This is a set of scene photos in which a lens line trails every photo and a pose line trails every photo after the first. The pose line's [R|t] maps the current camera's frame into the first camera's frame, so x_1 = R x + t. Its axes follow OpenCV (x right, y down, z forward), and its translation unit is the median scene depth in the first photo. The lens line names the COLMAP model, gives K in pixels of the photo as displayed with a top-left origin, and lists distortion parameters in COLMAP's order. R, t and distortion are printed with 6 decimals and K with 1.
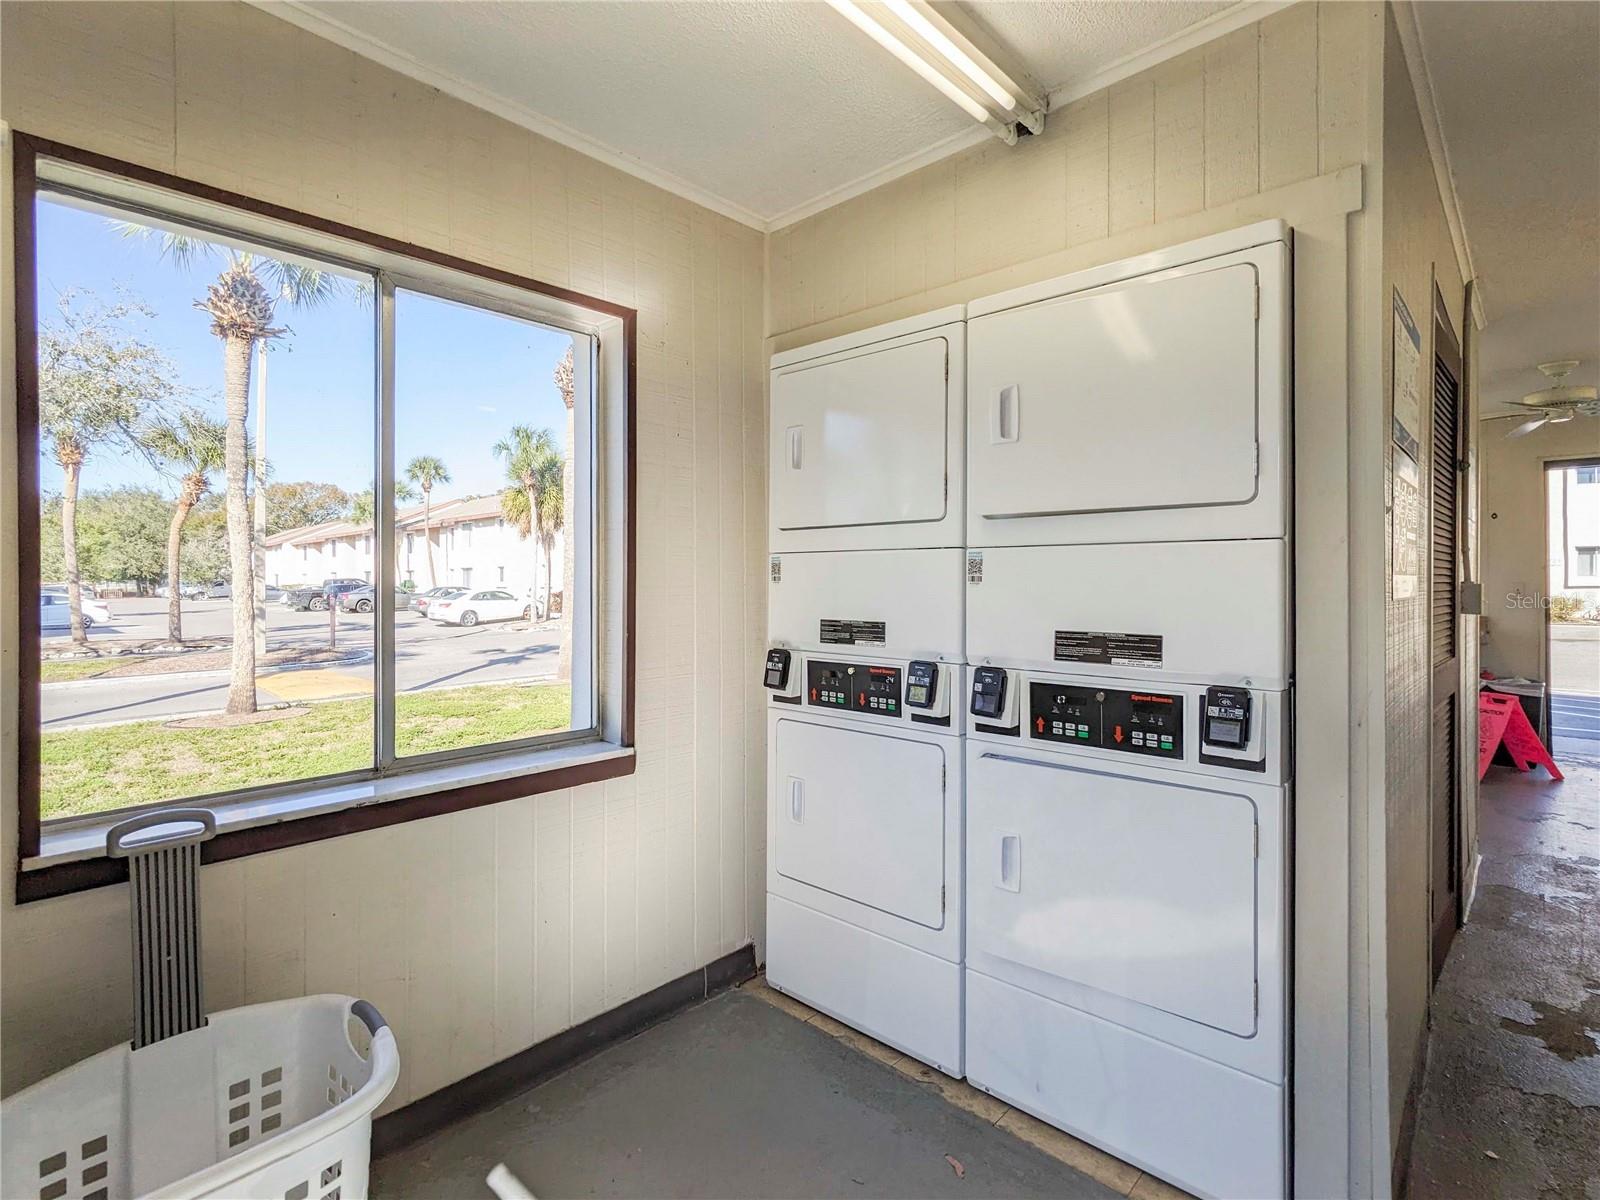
lens RADIAL K [[776.2, 0, 802.3], [0, 776.2, 591.9], [0, 0, 1]] dist [0.001311, -0.000168]
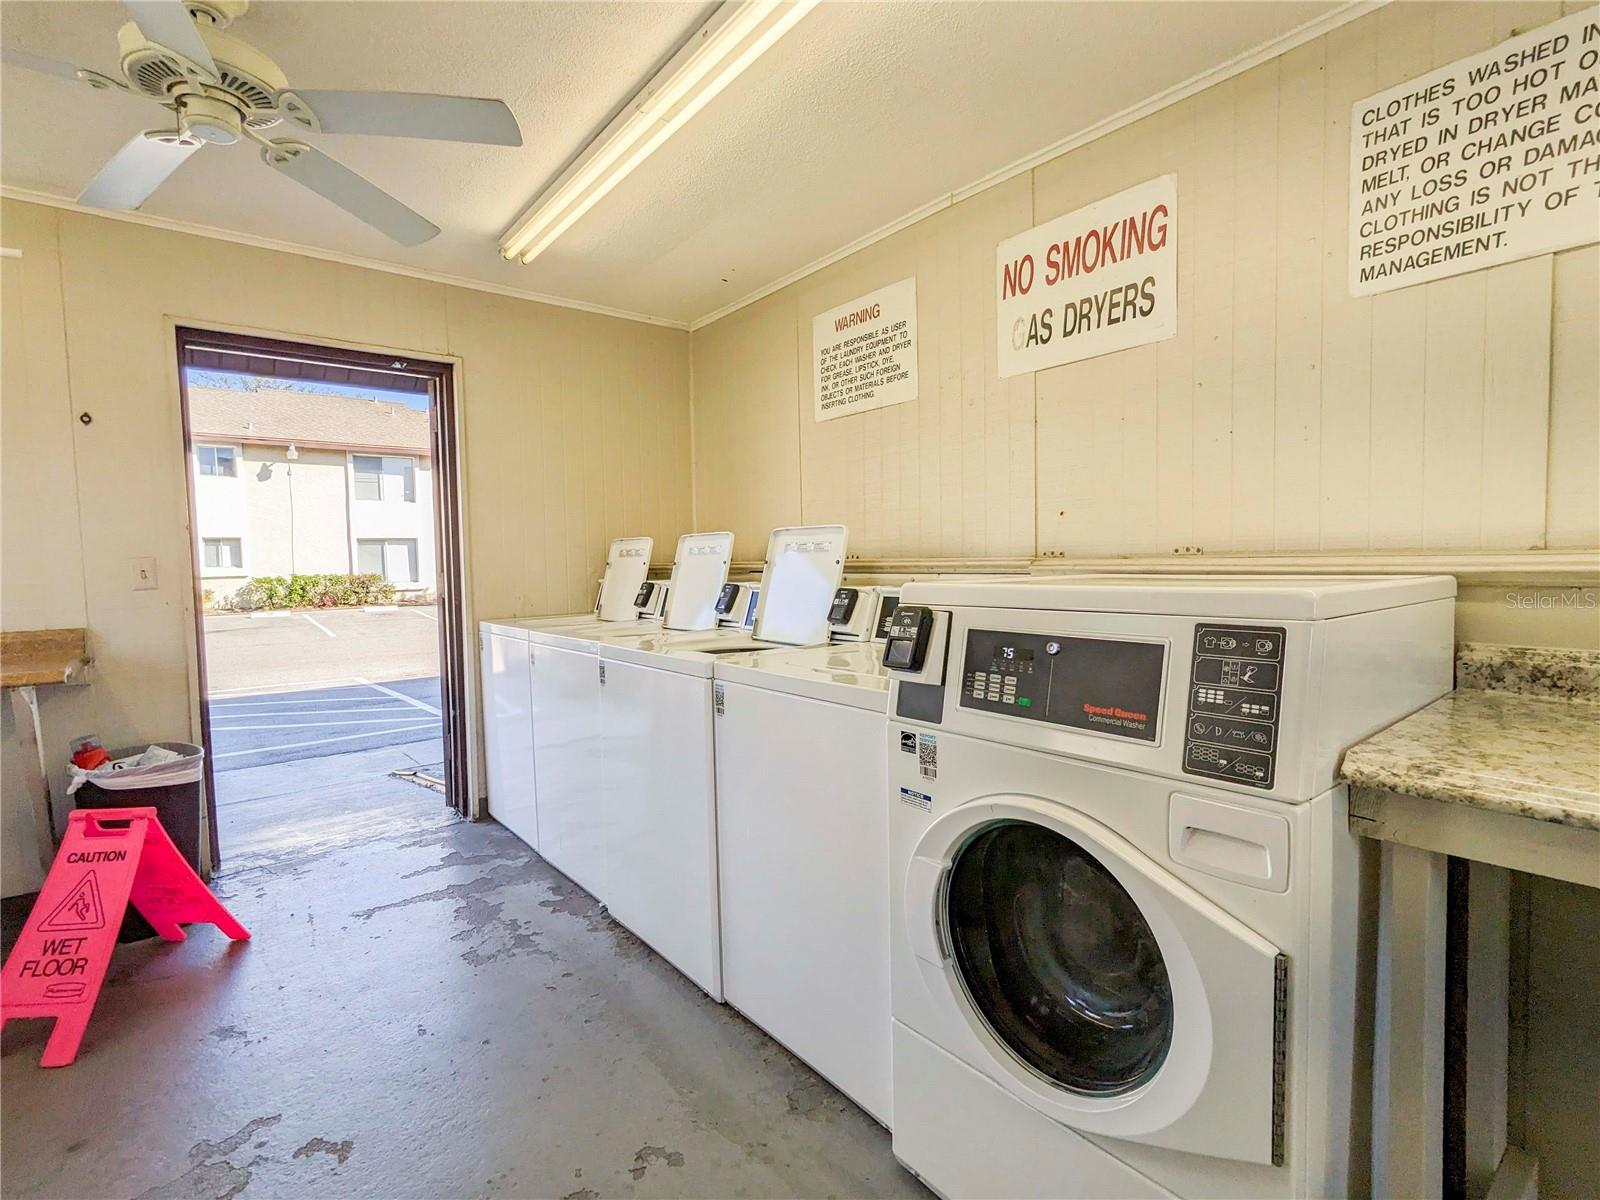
lens RADIAL K [[776.2, 0, 802.5], [0, 776.2, 600.3], [0, 0, 1]] dist [0.001311, -0.000168]
pose [[0.128886, -0.046043, 0.990590, 0.522446], [0.025564, 0.998744, 0.043096, 0.006149], [-0.991330, 0.019769, 0.129901, 0.560015]]
